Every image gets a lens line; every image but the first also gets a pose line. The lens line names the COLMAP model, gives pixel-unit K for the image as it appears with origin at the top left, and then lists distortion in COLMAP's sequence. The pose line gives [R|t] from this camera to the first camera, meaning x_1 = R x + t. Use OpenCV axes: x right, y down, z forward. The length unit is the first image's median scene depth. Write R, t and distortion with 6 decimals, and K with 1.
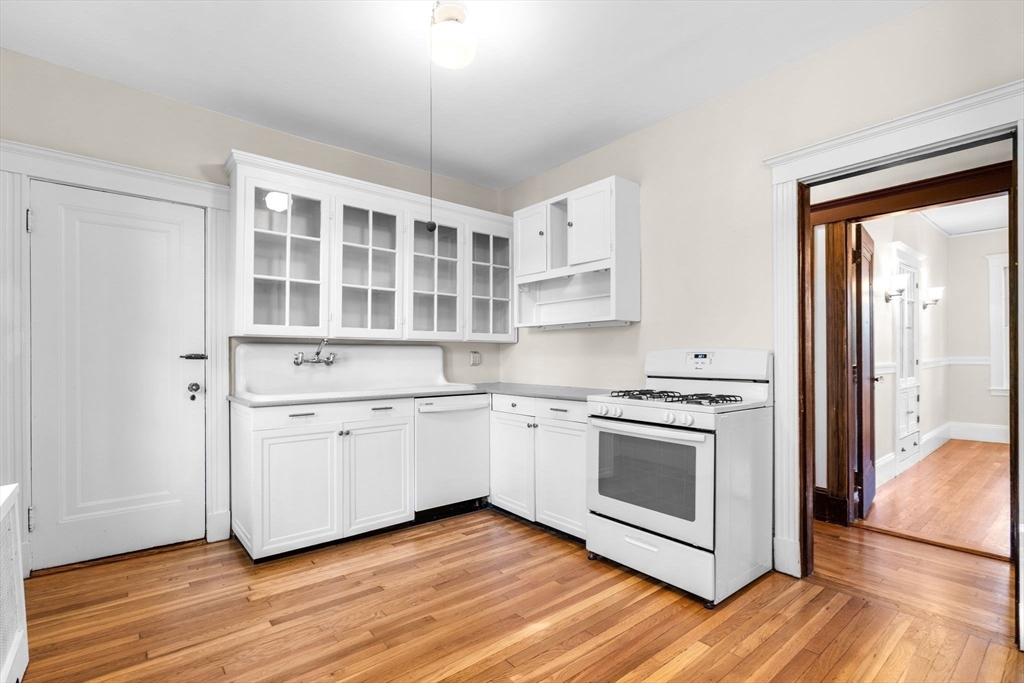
lens RADIAL K [[468.6, 0, 512.9], [0, 468.6, 352.0], [0, 0, 1]] dist [-0.001898, 0.000389]
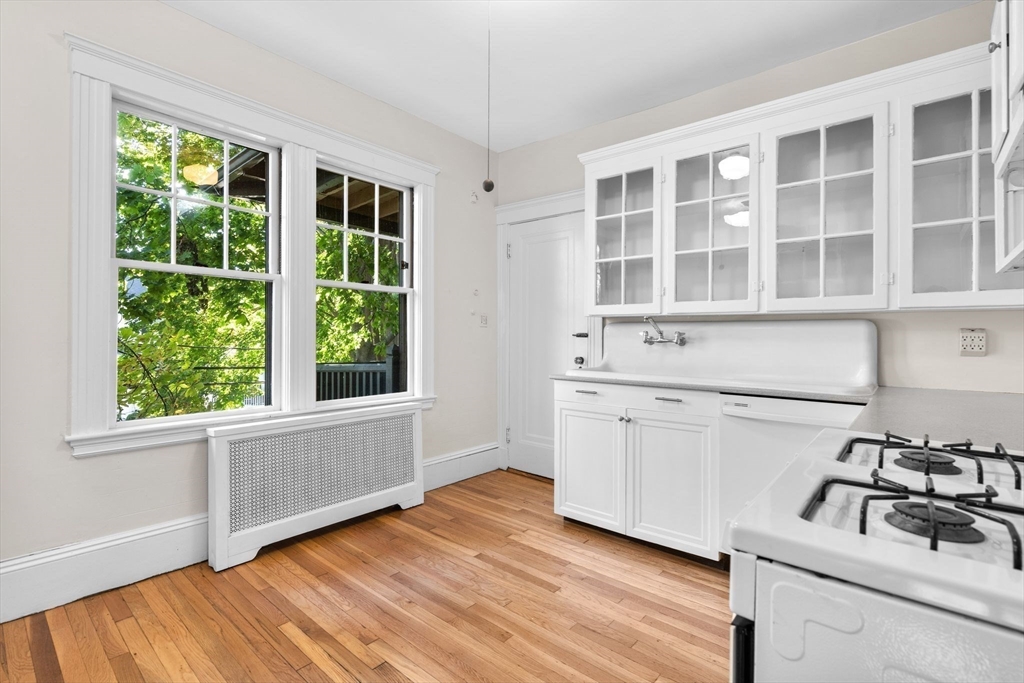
lens RADIAL K [[468.6, 0, 514.0], [0, 468.6, 332.5], [0, 0, 1]] dist [-0.001898, 0.000389]
pose [[0.188928, -0.006038, -0.981972, 0.511780], [-0.002363, 0.999975, -0.006604, 0.012075], [0.981988, 0.003568, 0.188909, 0.644790]]
